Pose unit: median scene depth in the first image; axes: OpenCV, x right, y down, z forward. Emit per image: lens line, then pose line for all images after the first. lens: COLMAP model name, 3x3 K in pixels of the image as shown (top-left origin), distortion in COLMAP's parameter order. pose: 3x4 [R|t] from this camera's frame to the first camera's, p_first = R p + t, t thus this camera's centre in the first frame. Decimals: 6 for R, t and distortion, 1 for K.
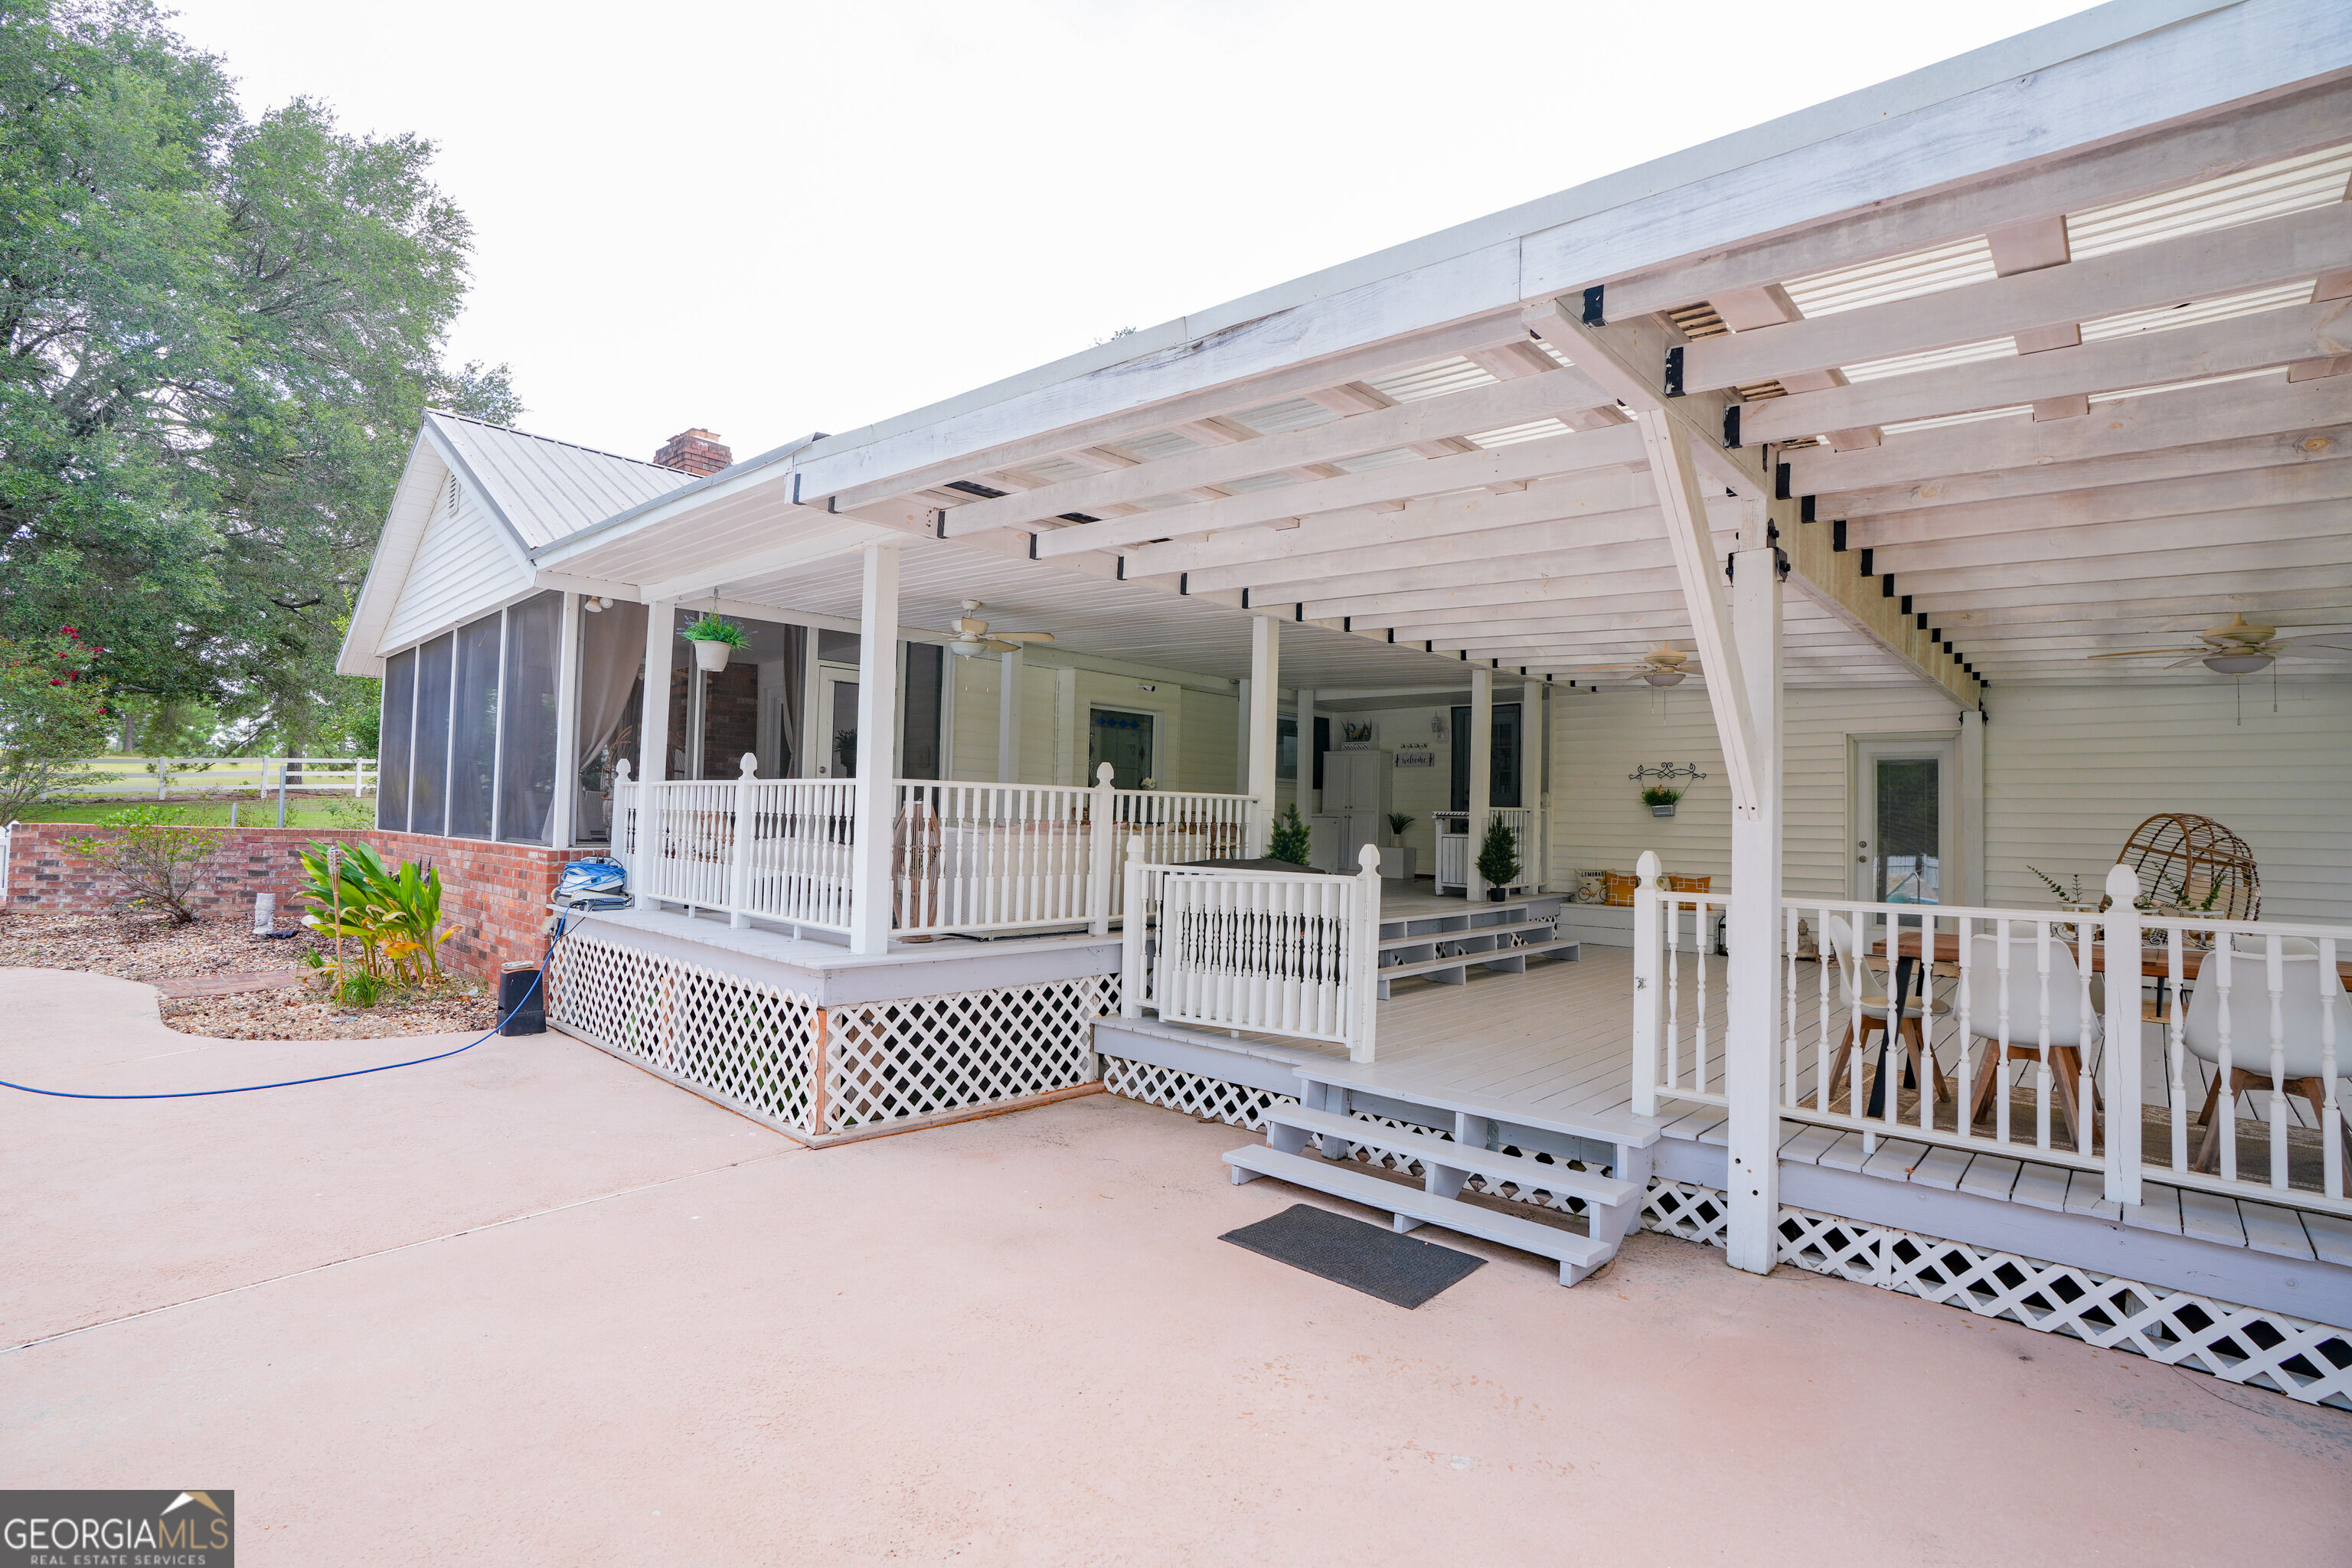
lens RADIAL K [[1085.2, 0, 1166.8], [0, 1085.2, 777.2], [0, 0, 1]] dist [-0.072211, 0.027695]
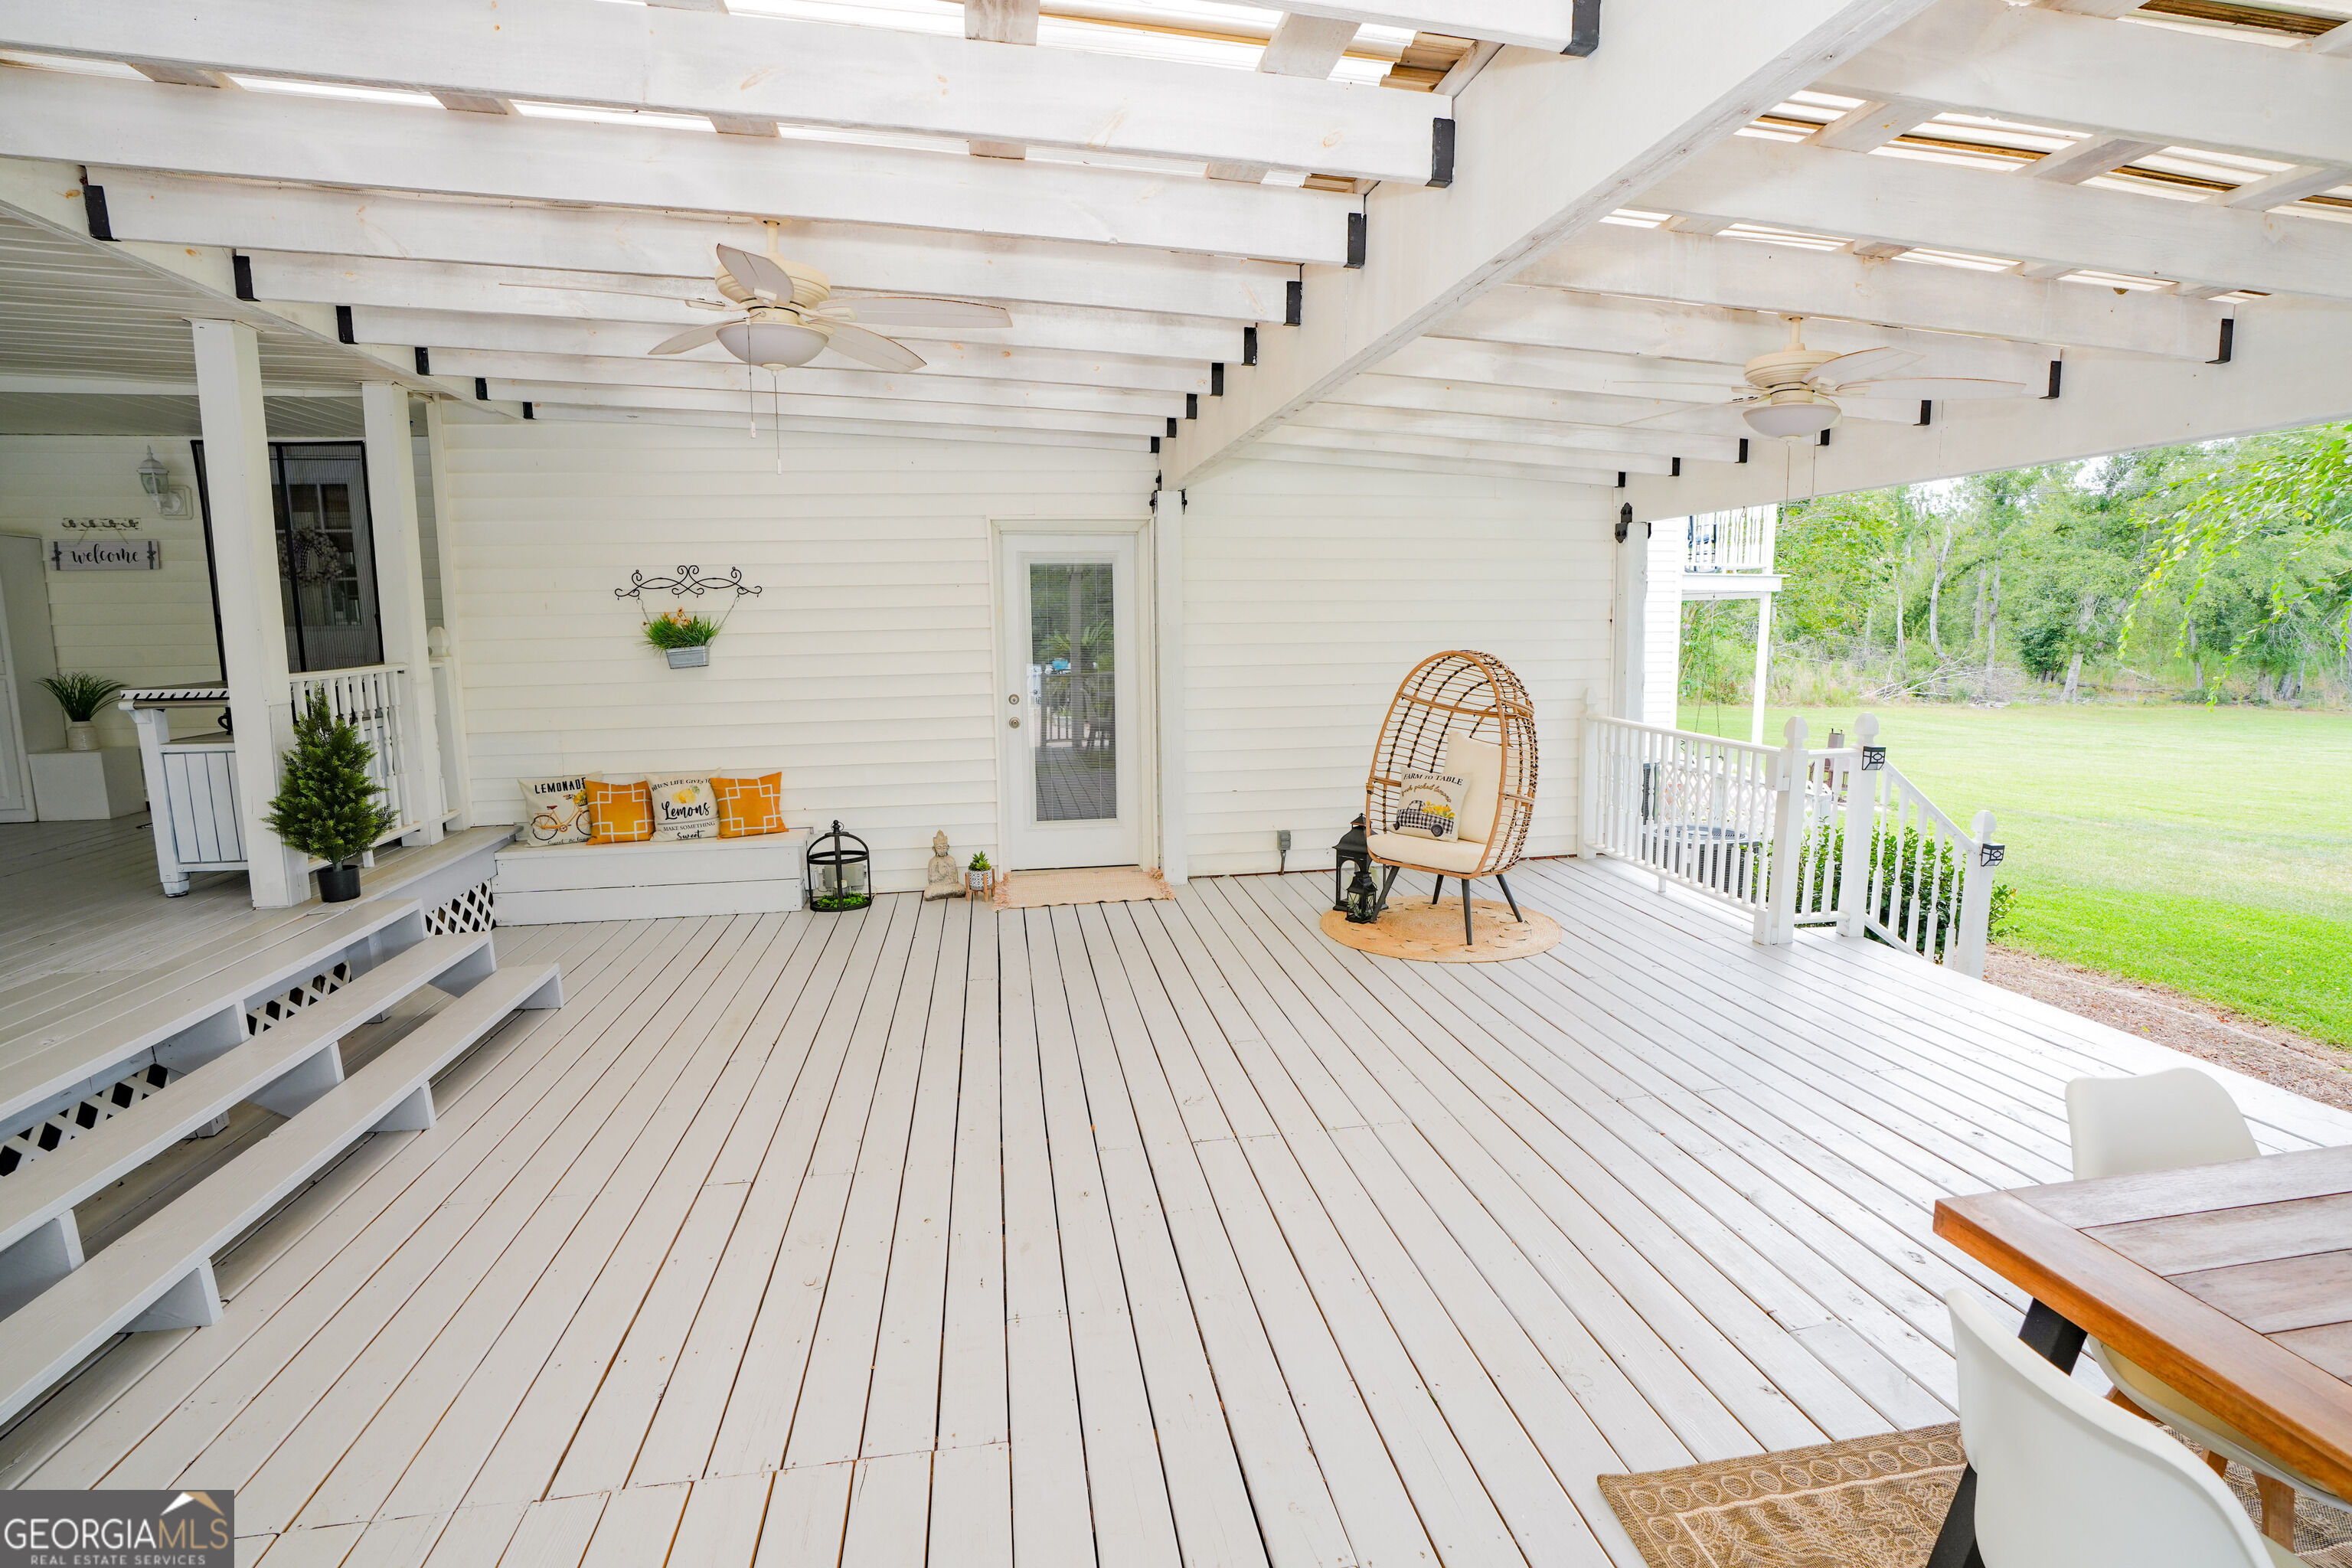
lens RADIAL K [[1129.9, 0, 1205.7], [0, 1129.9, 774.4], [0, 0, 1]] dist [-0.071718, 0.028213]
pose [[0.588838, -0.138434, 0.796308, 0.162348], [-0.006472, 0.984384, 0.175916, -0.010212], [-0.808225, -0.108740, 0.578747, 0.452943]]
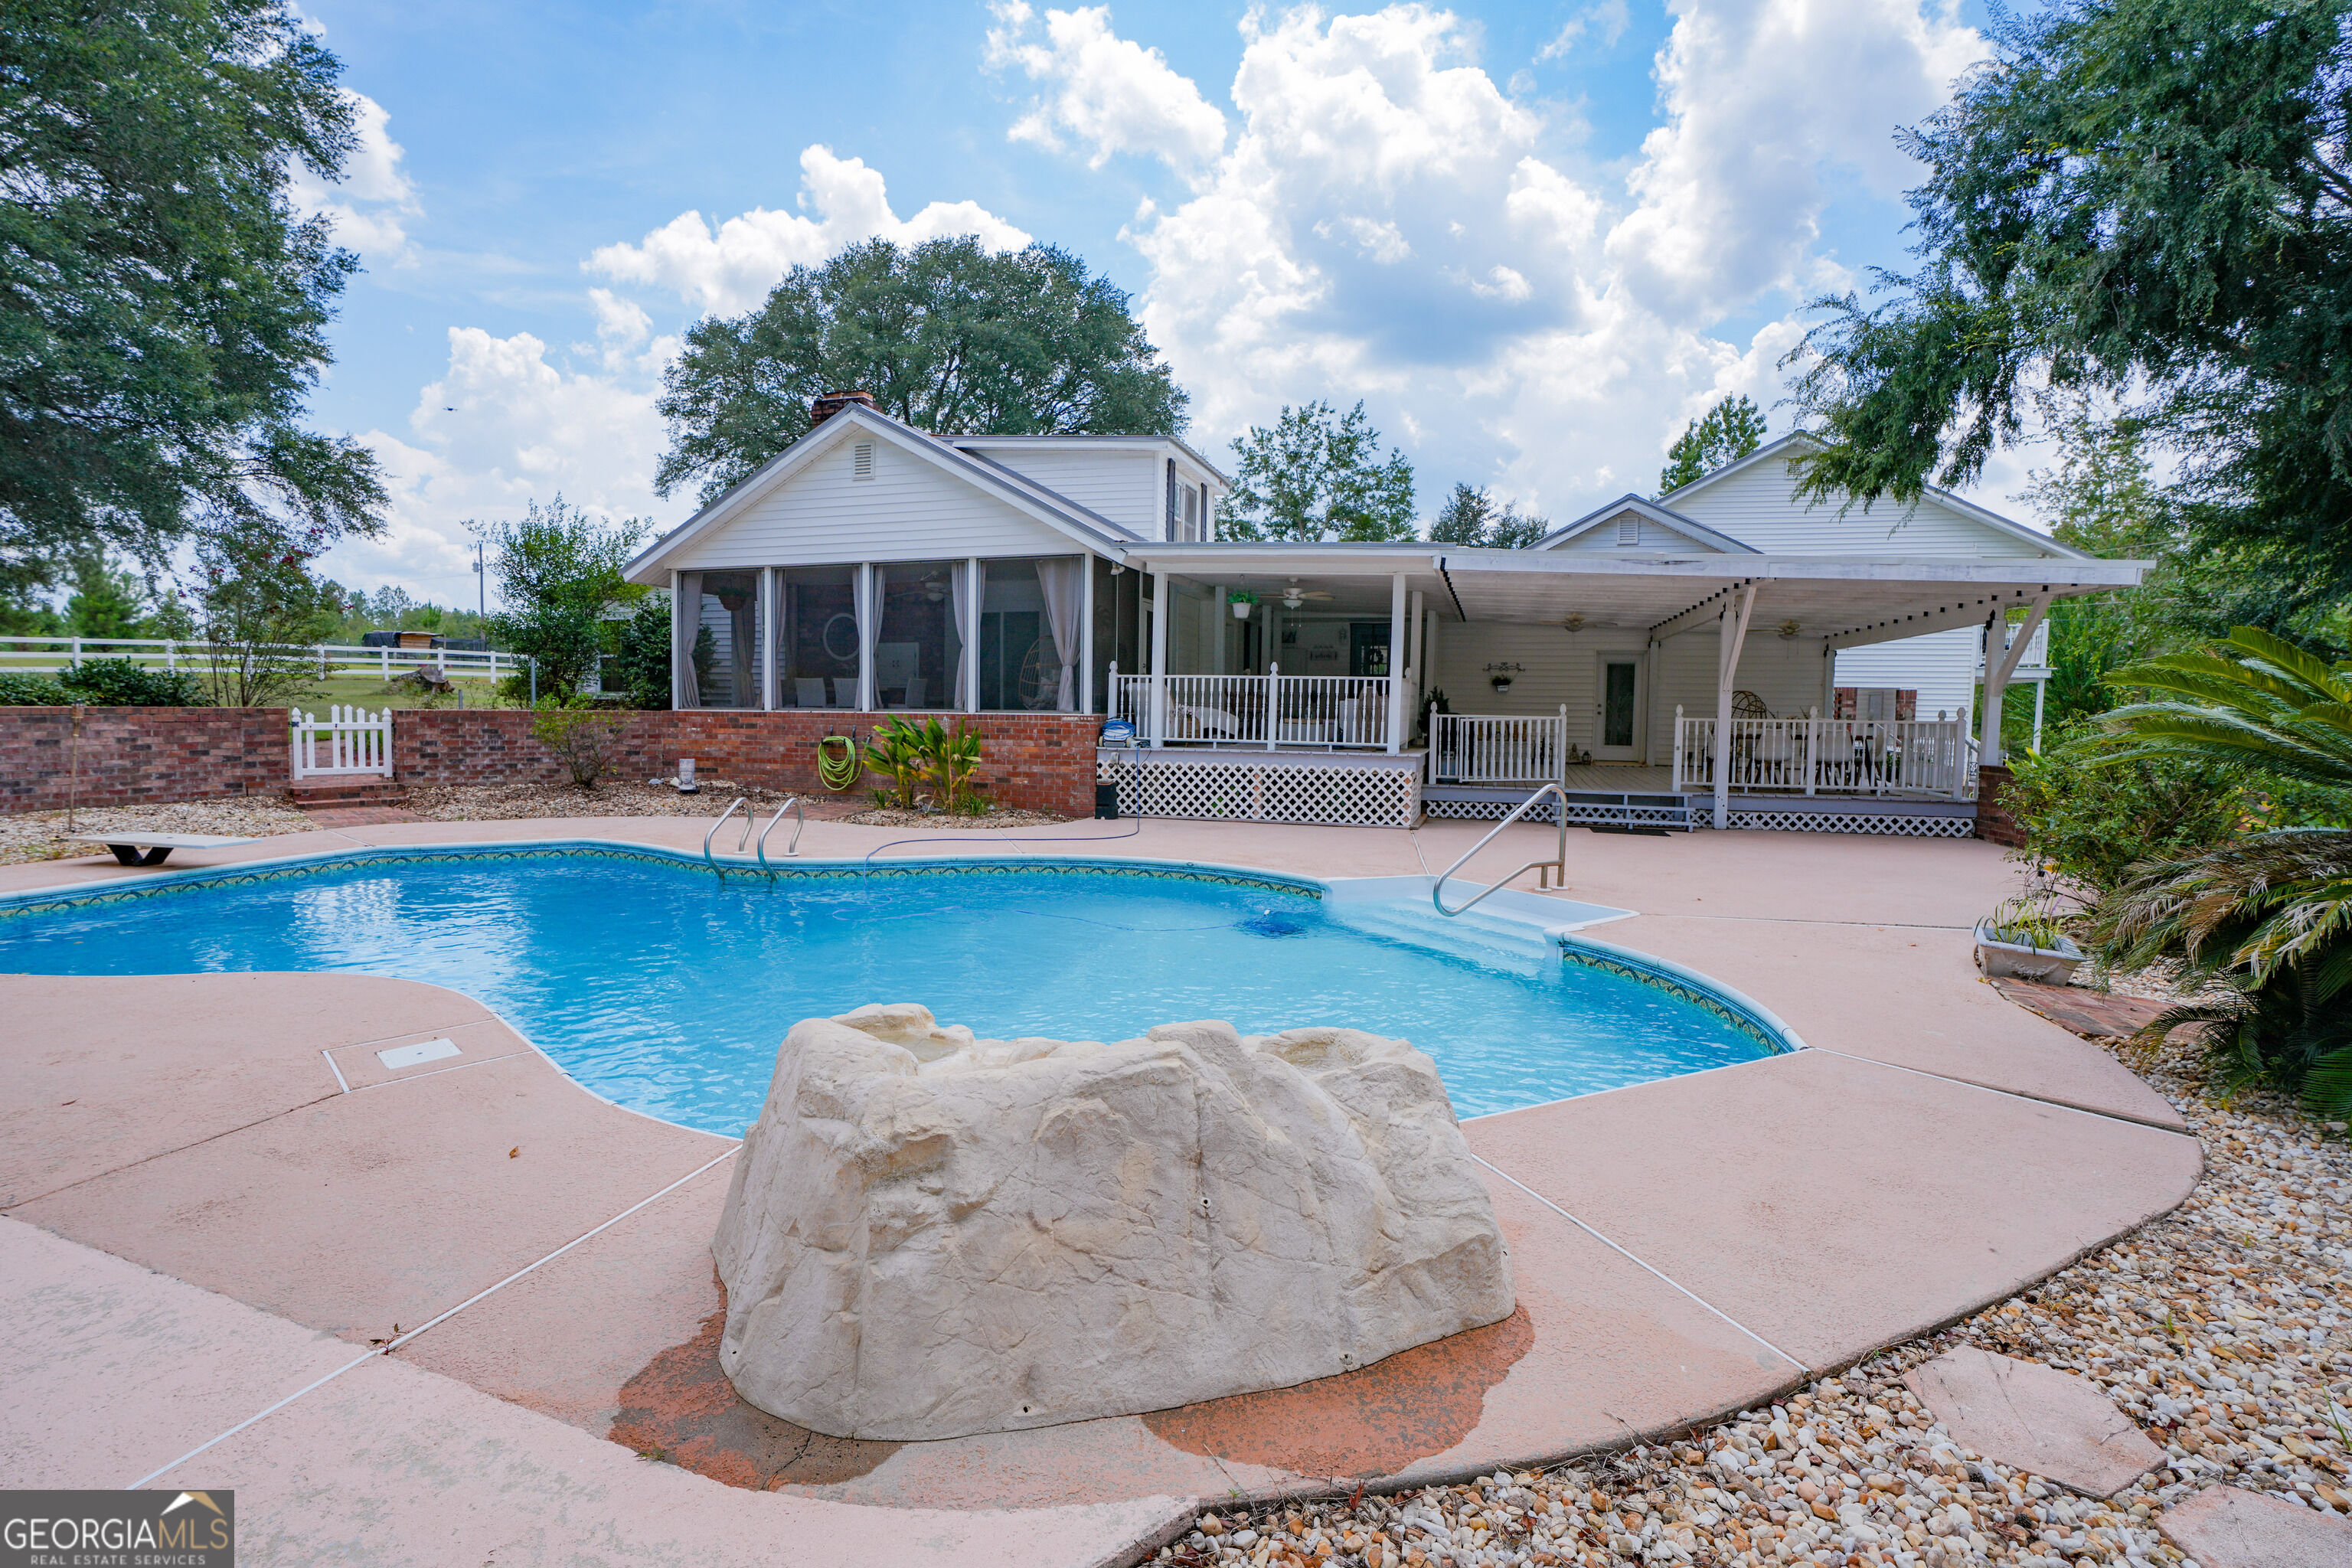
lens RADIAL K [[1111.8, 0, 1153.1], [0, 1111.8, 773.2], [0, 0, 1]] dist [-0.074067, 0.028058]
pose [[0.903100, -0.038280, 0.427722, -0.880582], [-0.008962, 0.994122, 0.107892, -0.022784], [-0.429338, -0.101271, 0.897448, -0.455591]]
